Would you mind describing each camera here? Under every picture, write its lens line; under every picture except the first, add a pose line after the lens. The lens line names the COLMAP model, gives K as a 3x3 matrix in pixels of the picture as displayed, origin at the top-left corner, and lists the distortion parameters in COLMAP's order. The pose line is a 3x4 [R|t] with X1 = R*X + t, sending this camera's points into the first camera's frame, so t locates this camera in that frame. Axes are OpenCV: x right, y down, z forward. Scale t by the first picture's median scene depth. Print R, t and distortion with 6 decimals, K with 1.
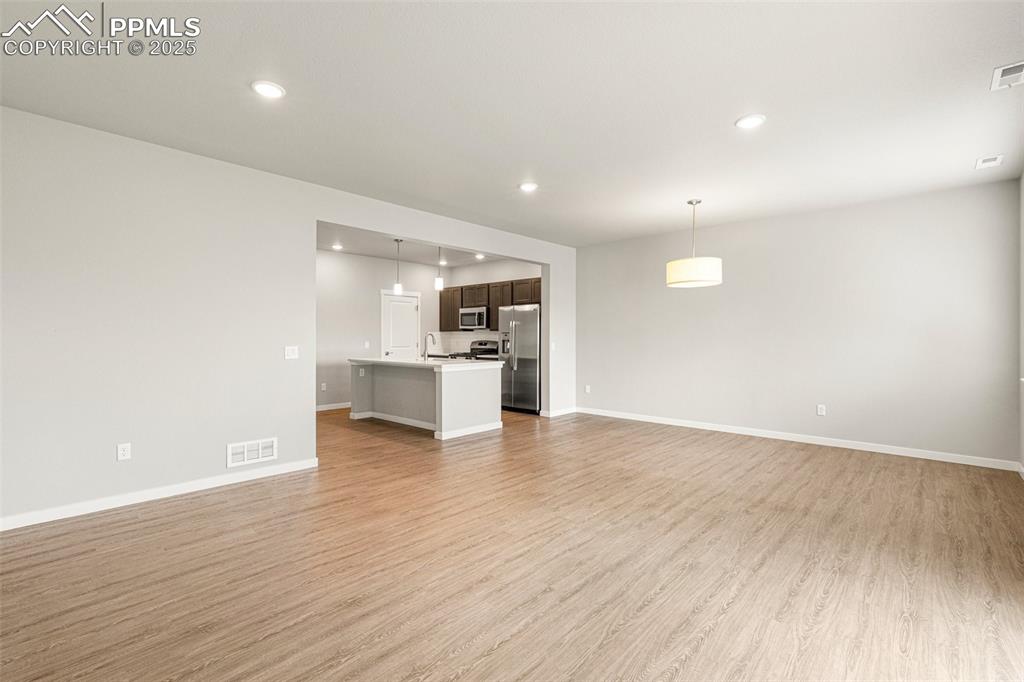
lens RADIAL K [[452.1, 0, 509.9], [0, 452.1, 335.2], [0, 0, 1]] dist [-0.000124, -0.001046]
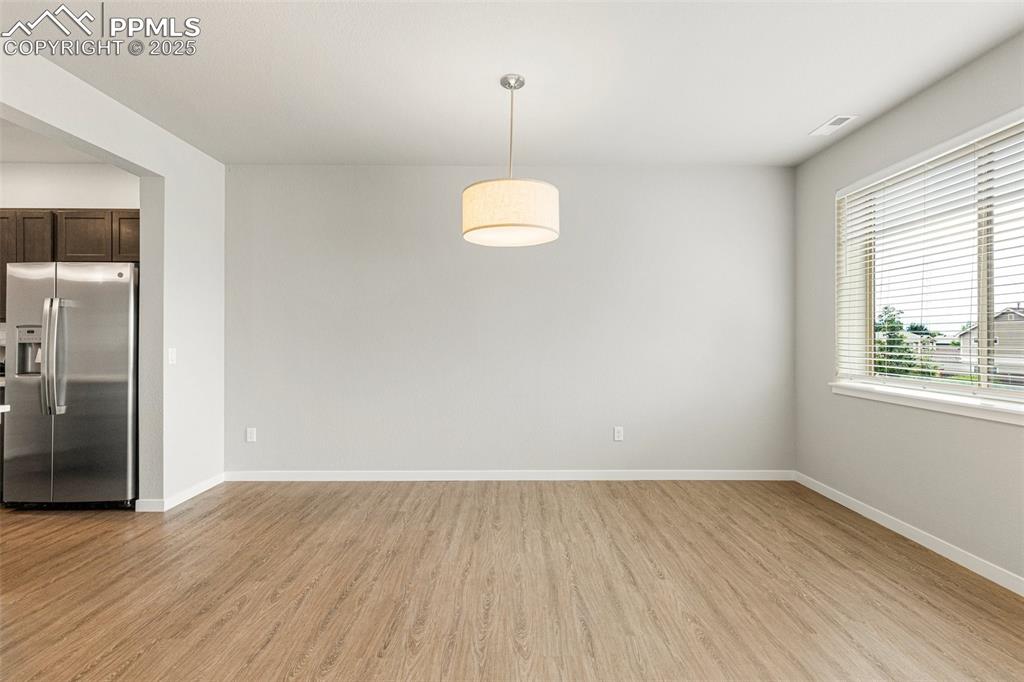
lens RADIAL K [[462.3, 0, 508.4], [0, 462.3, 336.8], [0, 0, 1]] dist [0.006870, -0.000928]
pose [[0.732323, 0.000751, 0.680957, 0.034025], [-0.002712, 0.999995, 0.001814, 0.003976], [-0.680952, -0.003175, 0.732321, 0.599707]]
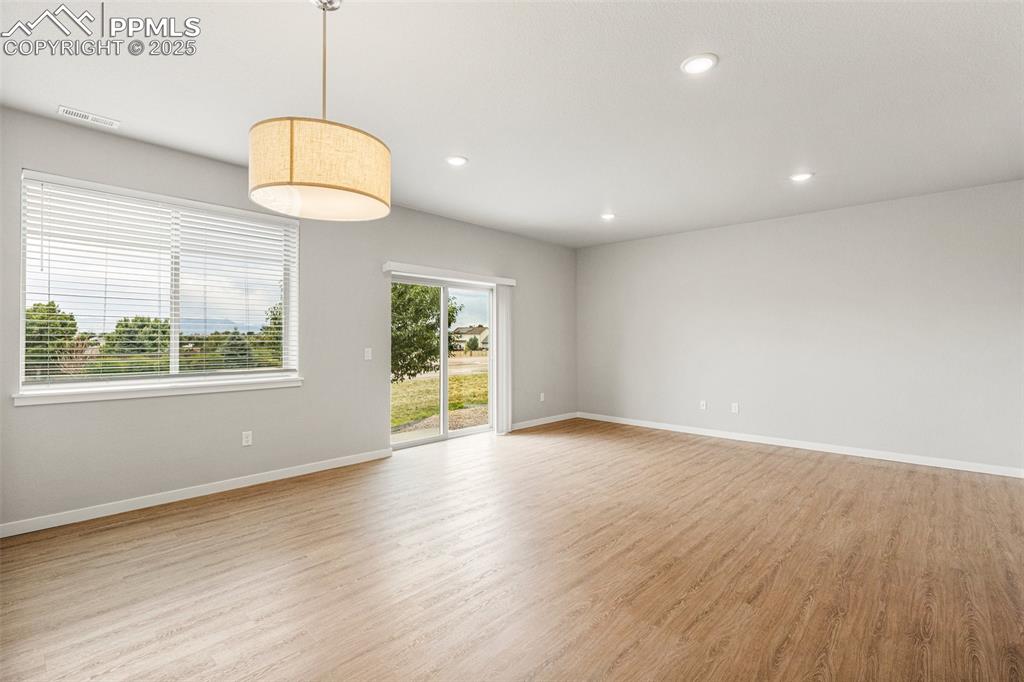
lens RADIAL K [[462.3, 0, 519.1], [0, 462.3, 344.2], [0, 0, 1]] dist [0.006870, -0.000928]
pose [[-0.999860, -0.002777, -0.016480, 0.239952], [-0.002852, 0.999986, 0.004539, 0.003356], [0.016468, 0.004585, -0.999854, 1.393270]]
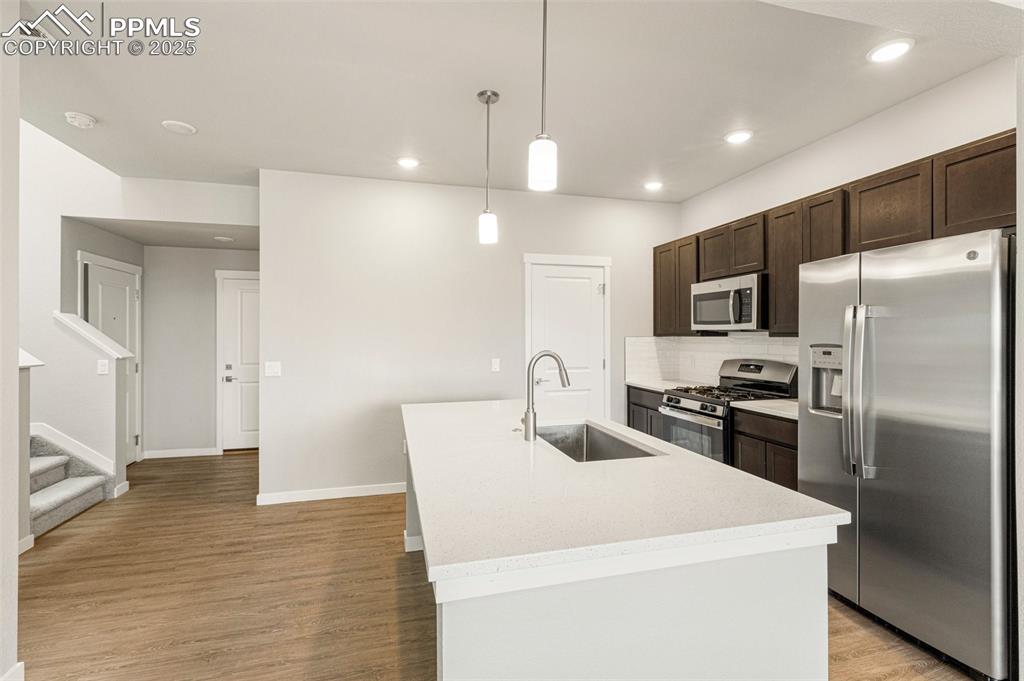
lens RADIAL K [[462.3, 0, 517.3], [0, 462.3, 334.5], [0, 0, 1]] dist [0.006870, -0.000928]
pose [[0.850114, -0.001774, -0.526596, -0.033963], [0.002994, 0.999994, 0.001465, -0.021482], [0.526590, -0.002822, 0.850115, 0.969062]]
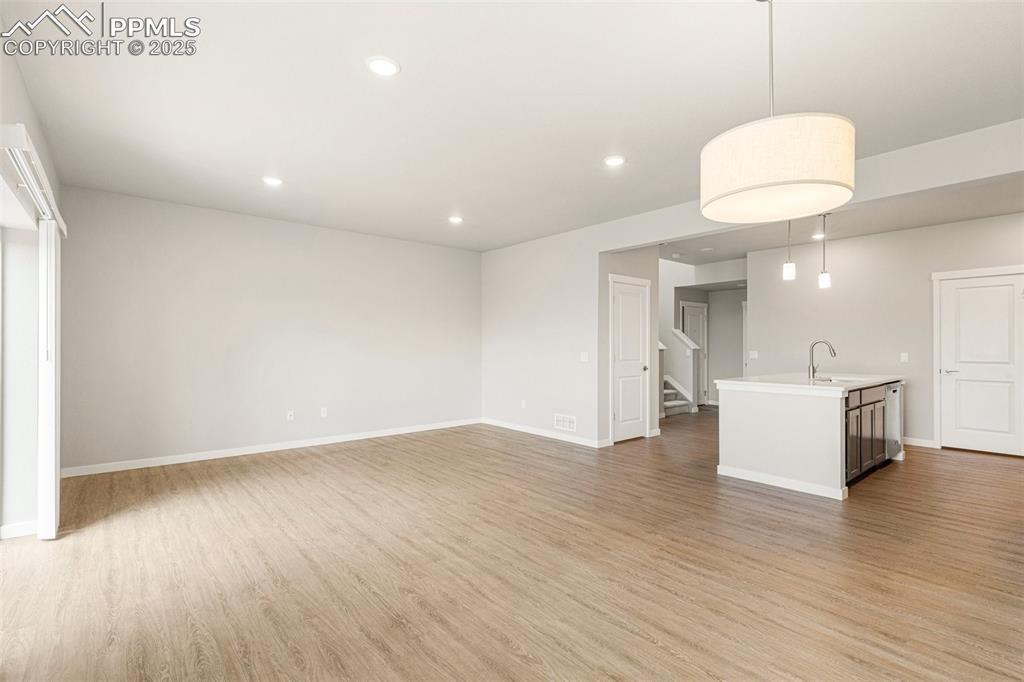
lens RADIAL K [[477.6, 0, 515.8], [0, 477.6, 342.1], [0, 0, 1]] dist [-0.002378, 0.000680]
pose [[-0.114120, -0.005522, -0.993452, 0.828086], [0.003595, 0.999976, -0.005971, 0.000791], [0.993460, -0.004253, -0.114098, 0.825894]]
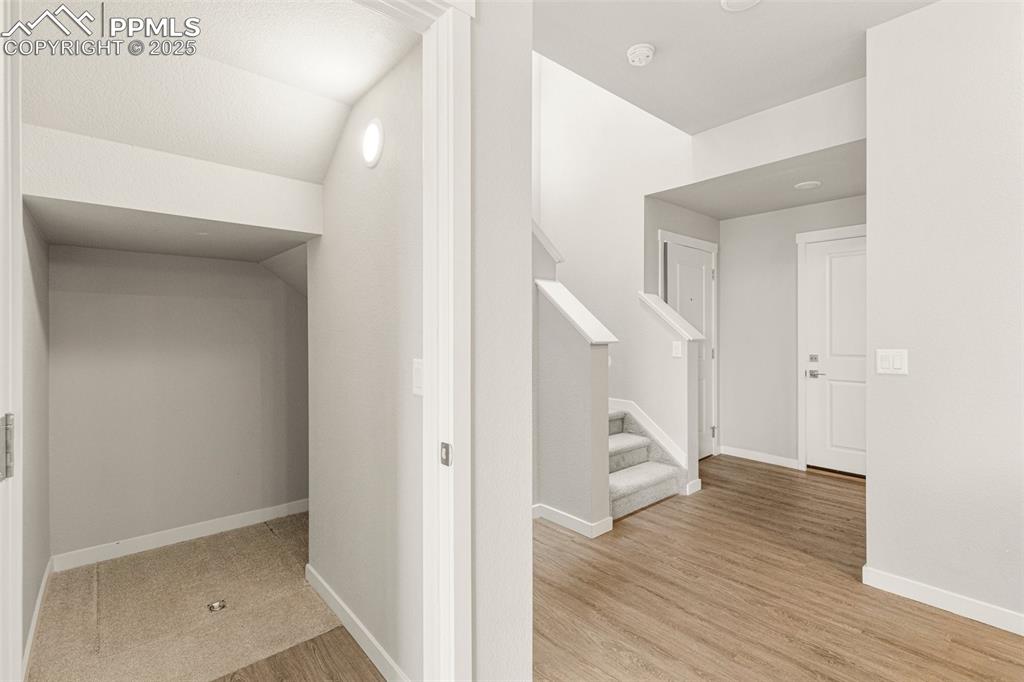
lens RADIAL K [[462.3, 0, 513.6], [0, 462.3, 332.6], [0, 0, 1]] dist [0.006870, -0.000928]
pose [[-0.110891, -0.000265, -0.993833, -0.299073], [0.004873, 0.999988, -0.000811, 0.006116], [0.993821, -0.004933, -0.110889, 1.095911]]
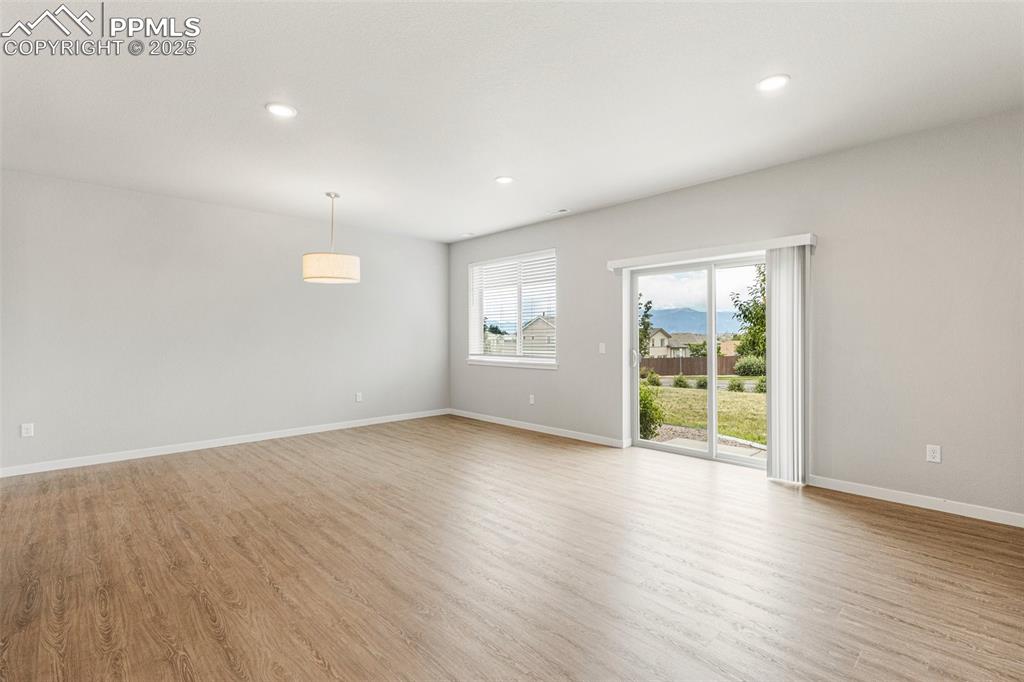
lens RADIAL K [[477.6, 0, 519.9], [0, 477.6, 337.2], [0, 0, 1]] dist [-0.002378, 0.000680]
pose [[0.045157, -0.003160, 0.998975, -0.581135], [-0.002827, 0.999991, 0.003291, 0.001848], [-0.998976, -0.002973, 0.045148, 0.553836]]
